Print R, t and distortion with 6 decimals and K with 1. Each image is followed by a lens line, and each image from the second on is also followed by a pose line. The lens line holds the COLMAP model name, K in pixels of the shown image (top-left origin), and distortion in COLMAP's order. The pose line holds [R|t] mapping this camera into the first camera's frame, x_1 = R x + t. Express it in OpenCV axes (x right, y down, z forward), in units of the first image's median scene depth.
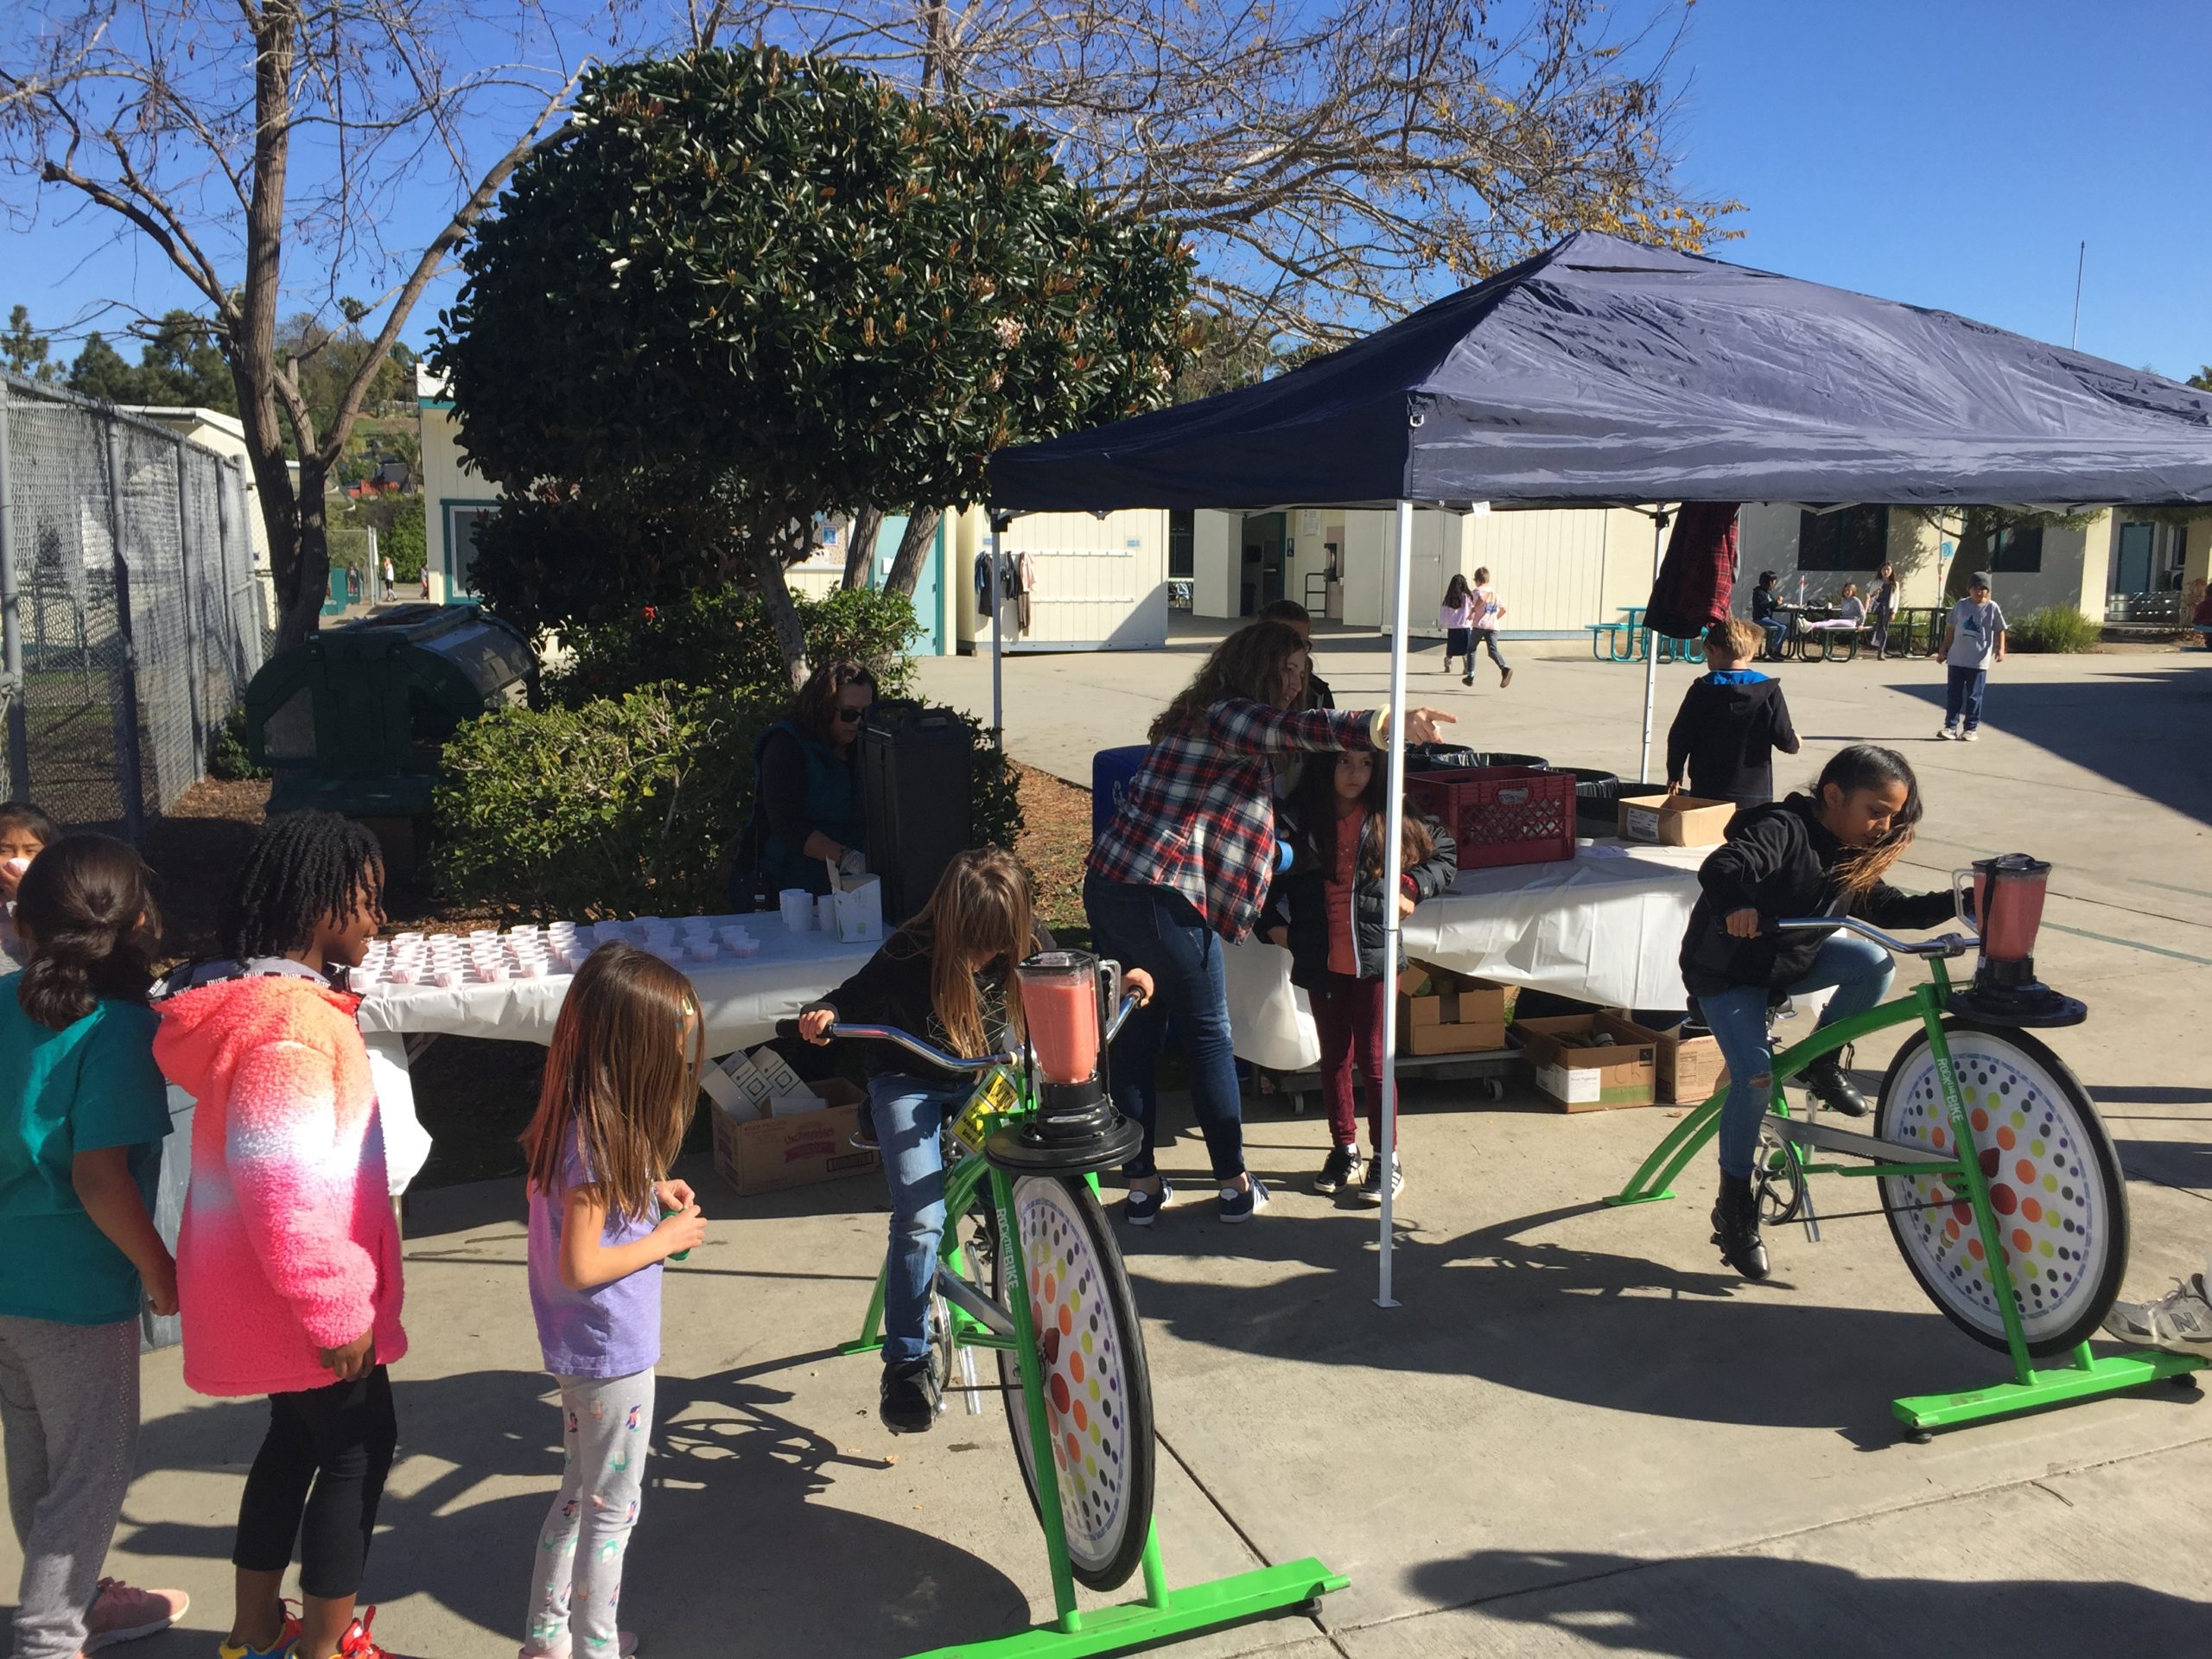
lens RADIAL K [[1885.8, 0, 1128.1], [0, 1885.8, 813.5], [0, 0, 1]] dist [0.090064, -0.112209]
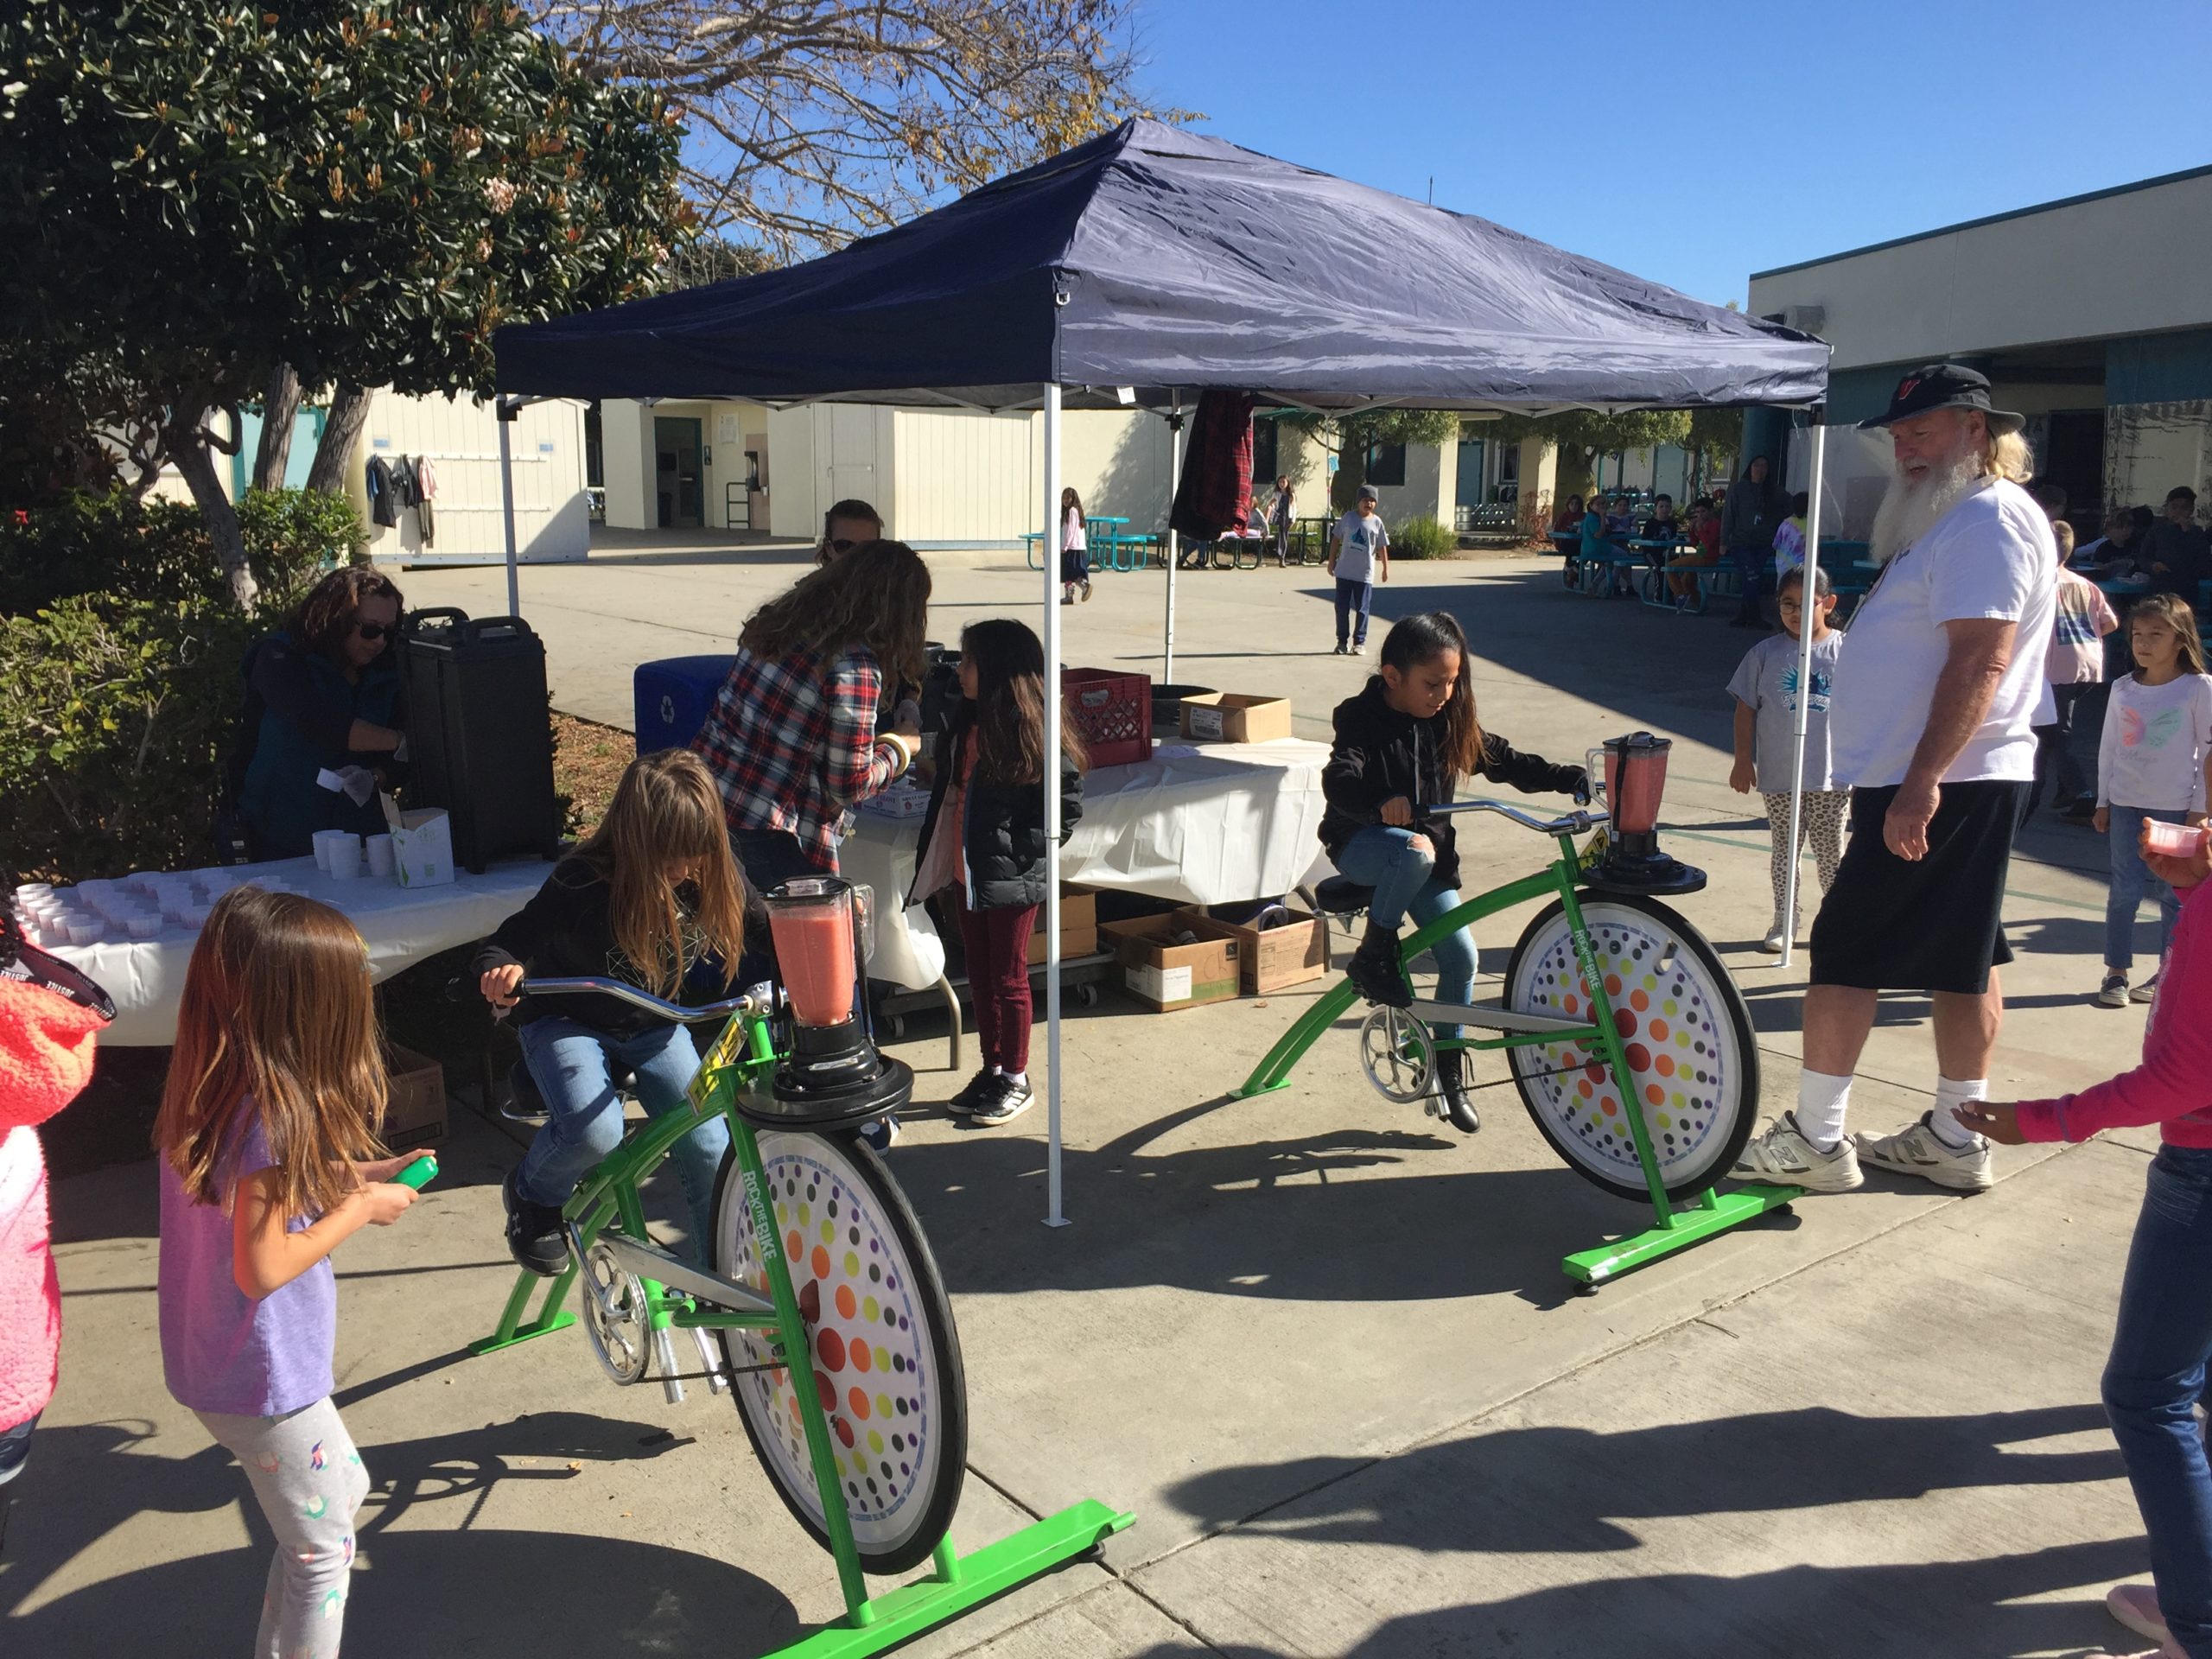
lens RADIAL K [[1885.8, 0, 1105.3], [0, 1885.8, 817.5], [0, 0, 1]] dist [0.090064, -0.112209]
pose [[0.954308, -0.050815, 0.294471, -0.093646], [0.037016, 0.997948, 0.052250, 0.001821], [-0.296522, -0.038962, 0.954231, 0.064992]]
